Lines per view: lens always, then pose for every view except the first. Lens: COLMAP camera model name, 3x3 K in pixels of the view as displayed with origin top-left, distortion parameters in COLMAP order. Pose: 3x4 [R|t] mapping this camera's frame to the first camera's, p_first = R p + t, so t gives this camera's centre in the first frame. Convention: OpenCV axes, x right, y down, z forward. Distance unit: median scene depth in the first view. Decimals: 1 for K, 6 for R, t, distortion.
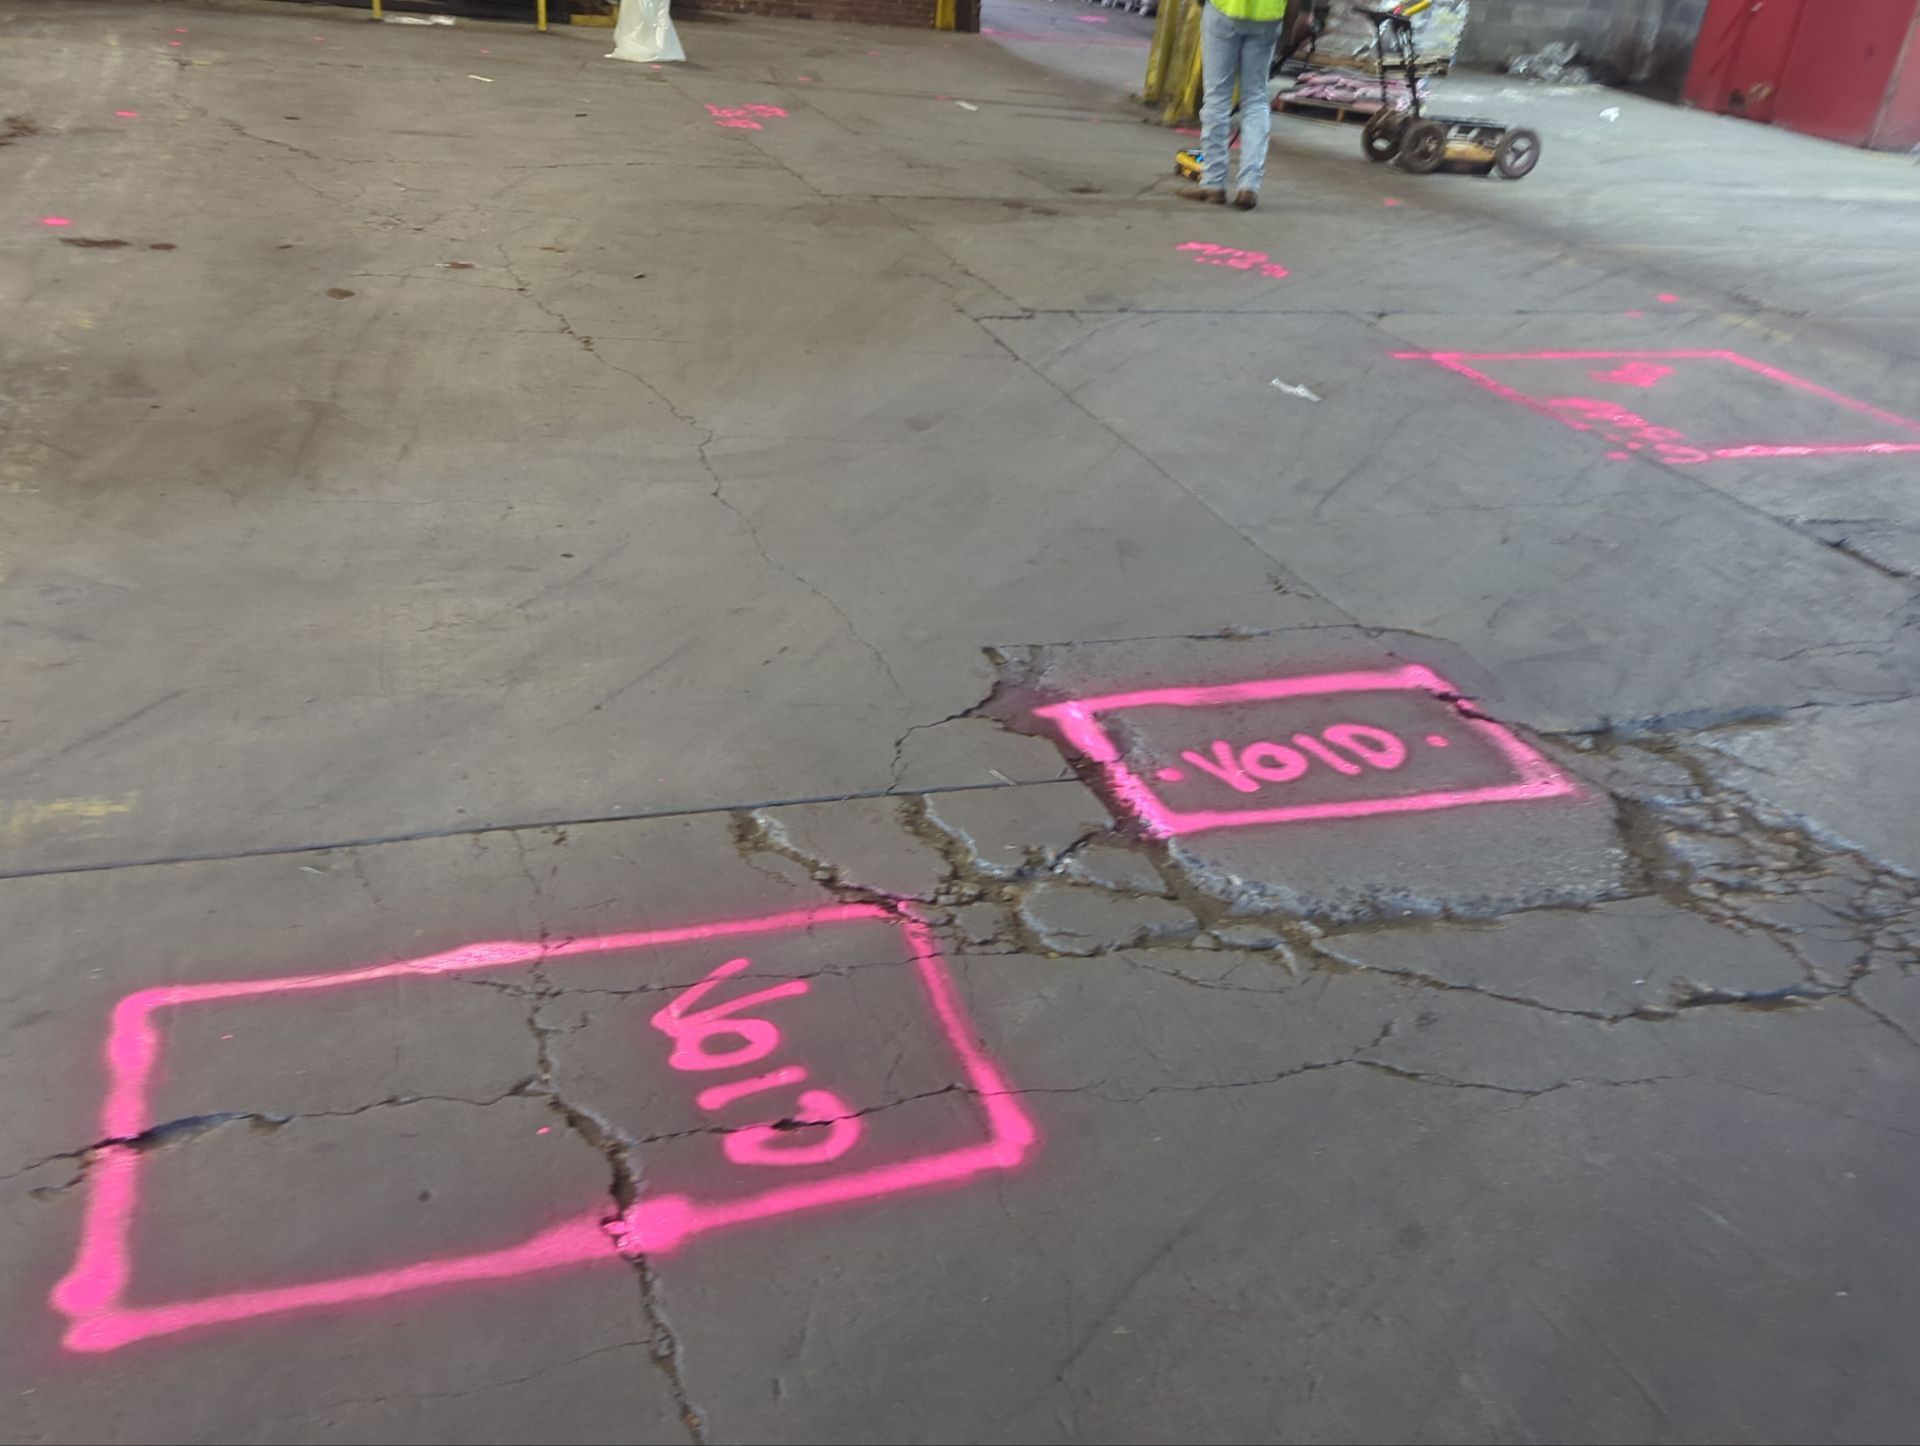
lens RADIAL K [[1536.9, 0, 944.9], [0, 1536.9, 716.2], [0, 0, 1]] dist [0.016248, 0.000800]
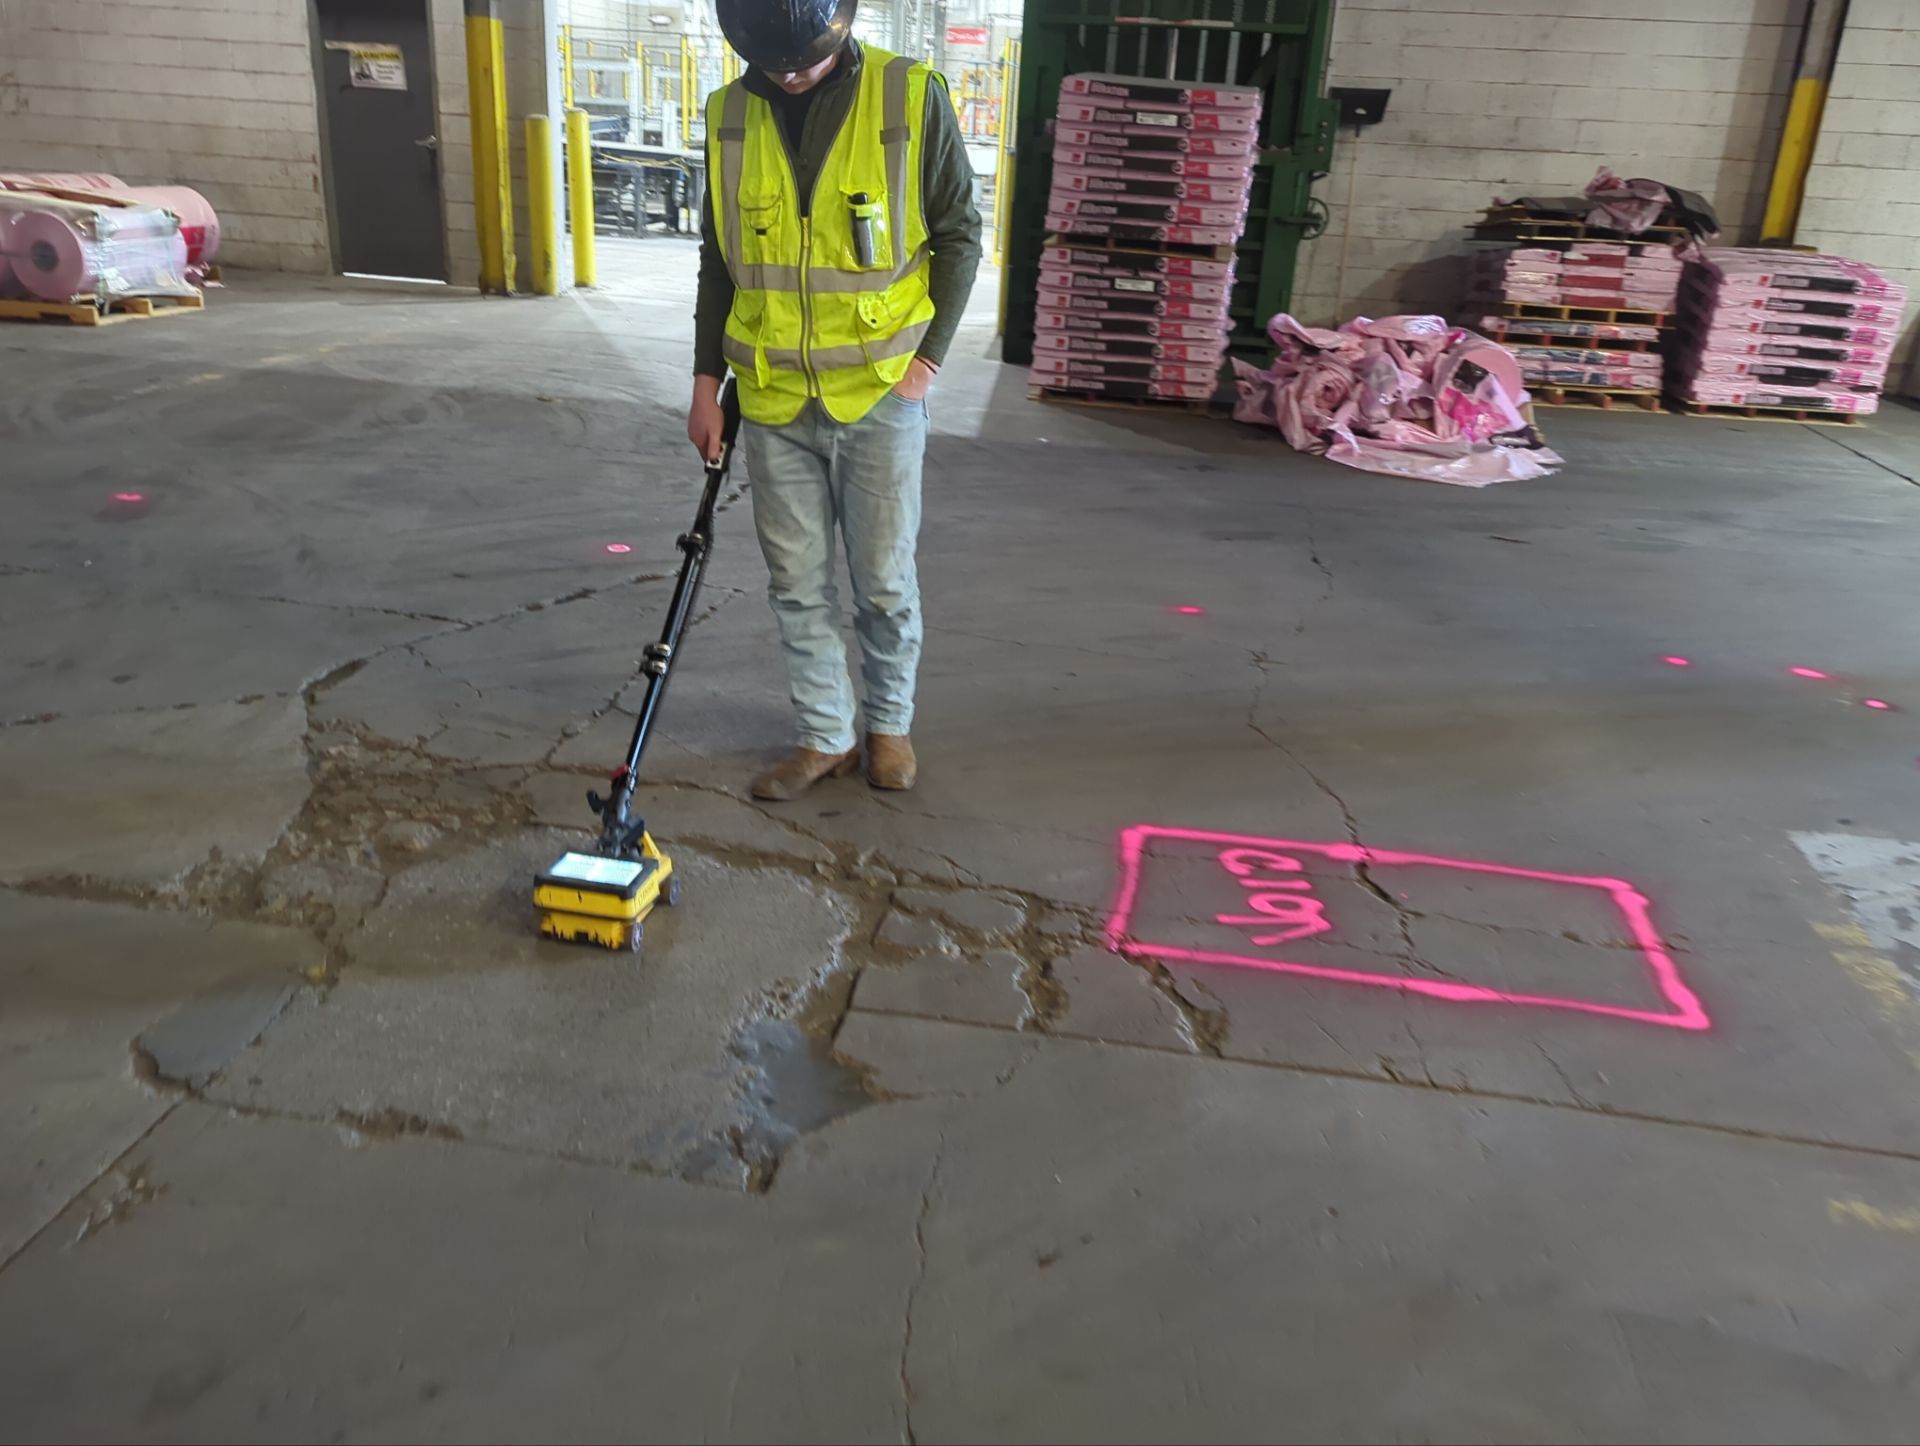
lens RADIAL K [[1536.9, 0, 953.3], [0, 1536.9, 724.9], [0, 0, 1]] dist [0.016248, 0.000800]
pose [[-0.868207, -0.306884, 0.389923, -0.394436], [0.111323, 0.645316, 0.755761, -1.080711], [-0.483554, 0.699564, -0.526104, 1.823323]]
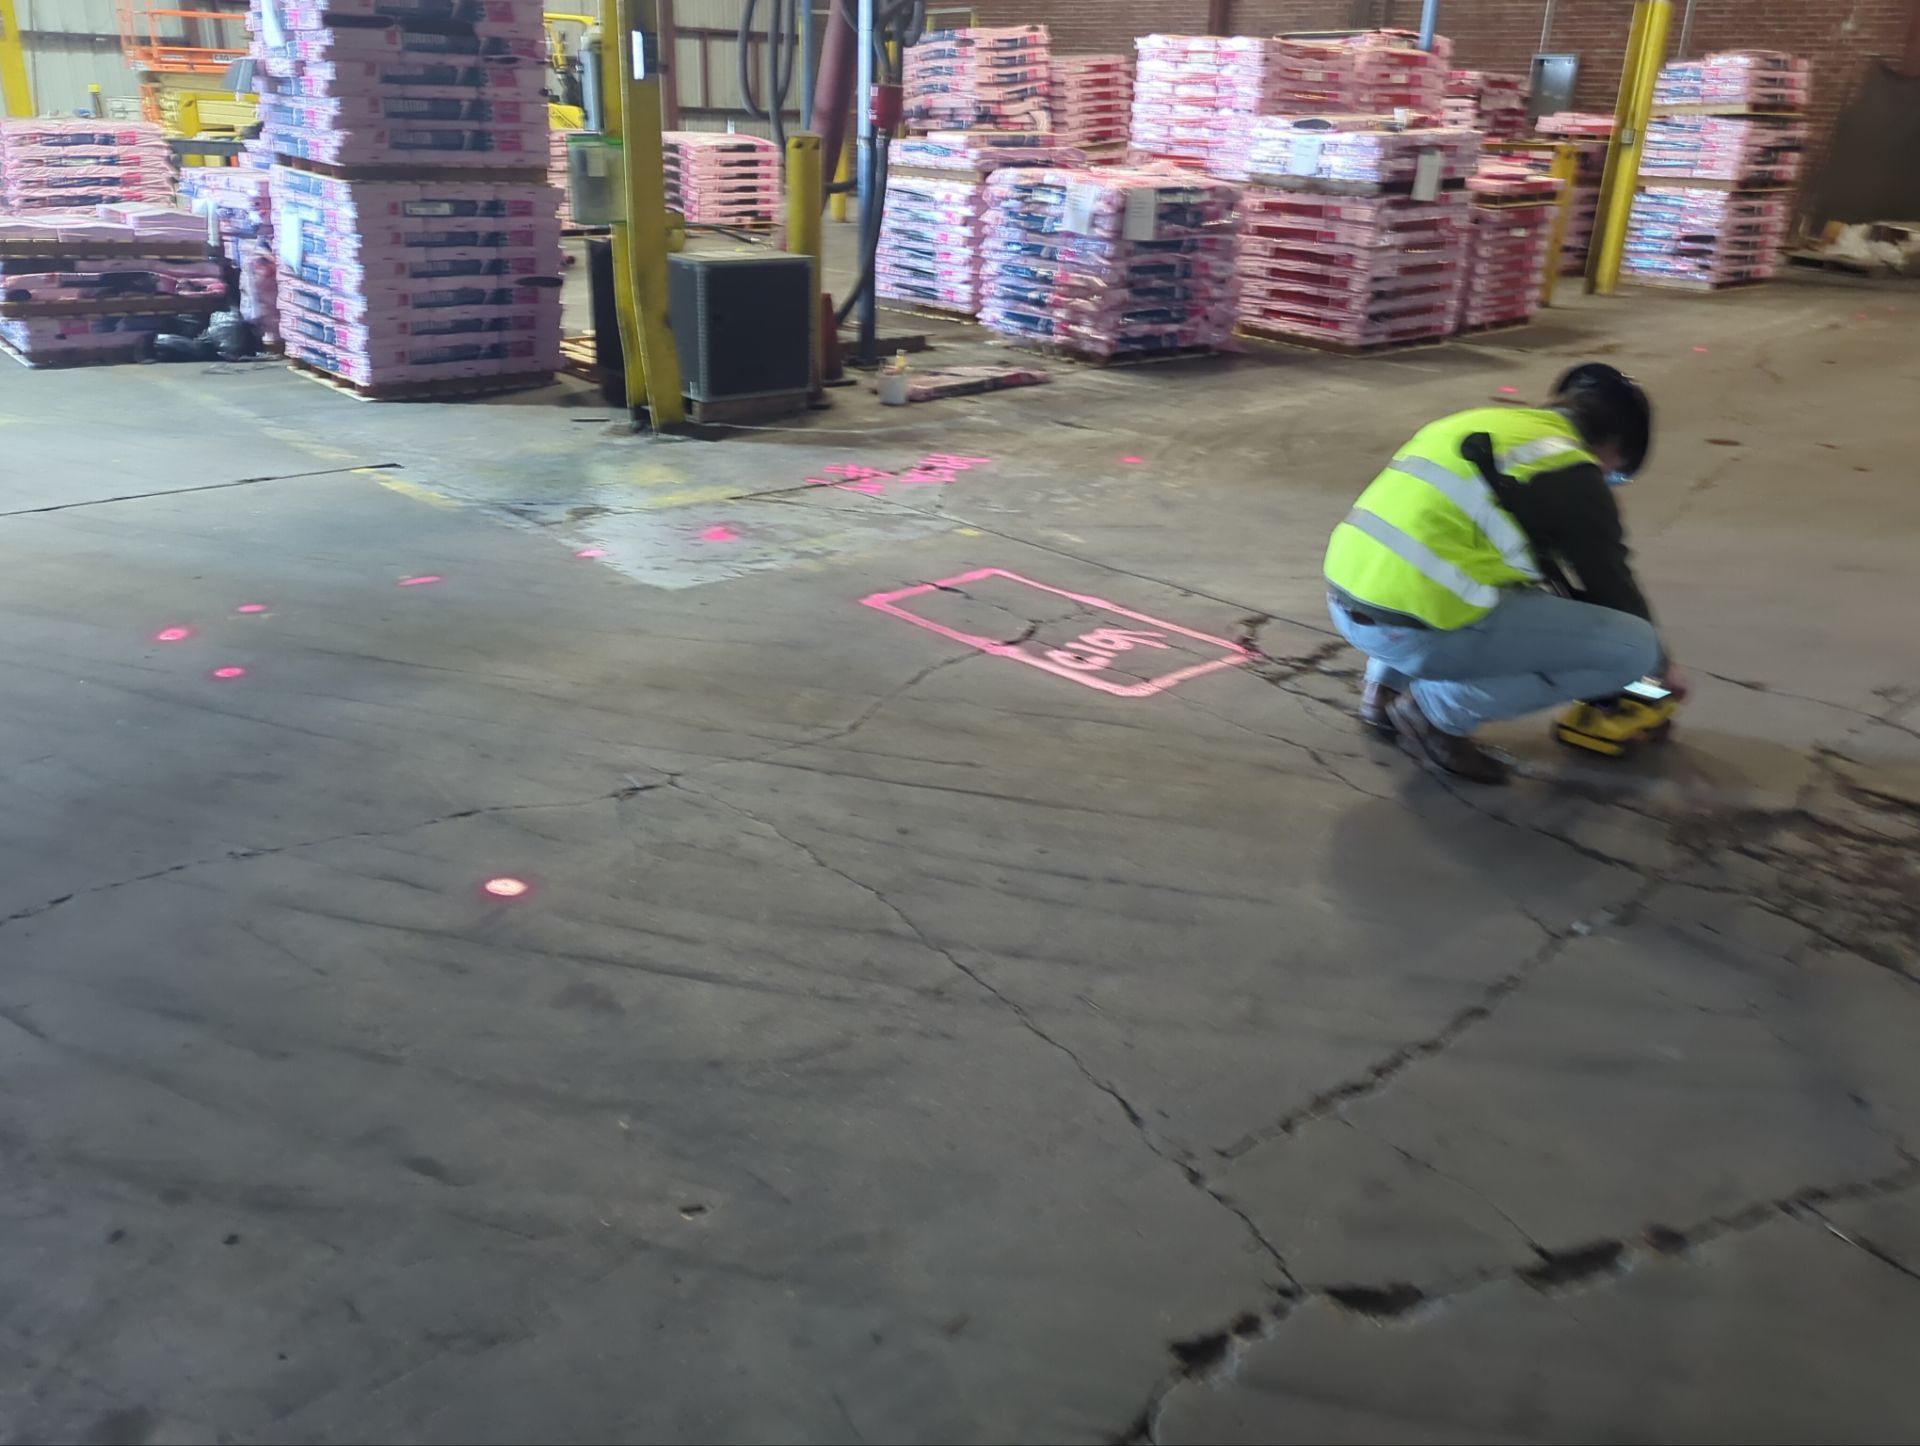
lens RADIAL K [[1536.9, 0, 948.8], [0, 1536.9, 724.6], [0, 0, 1]] dist [0.016248, 0.000800]
pose [[0.402965, 0.267126, -0.875364, 1.656383], [-0.431872, 0.898773, 0.075462, 0.248627], [0.806911, 0.347637, 0.477538, -0.155405]]
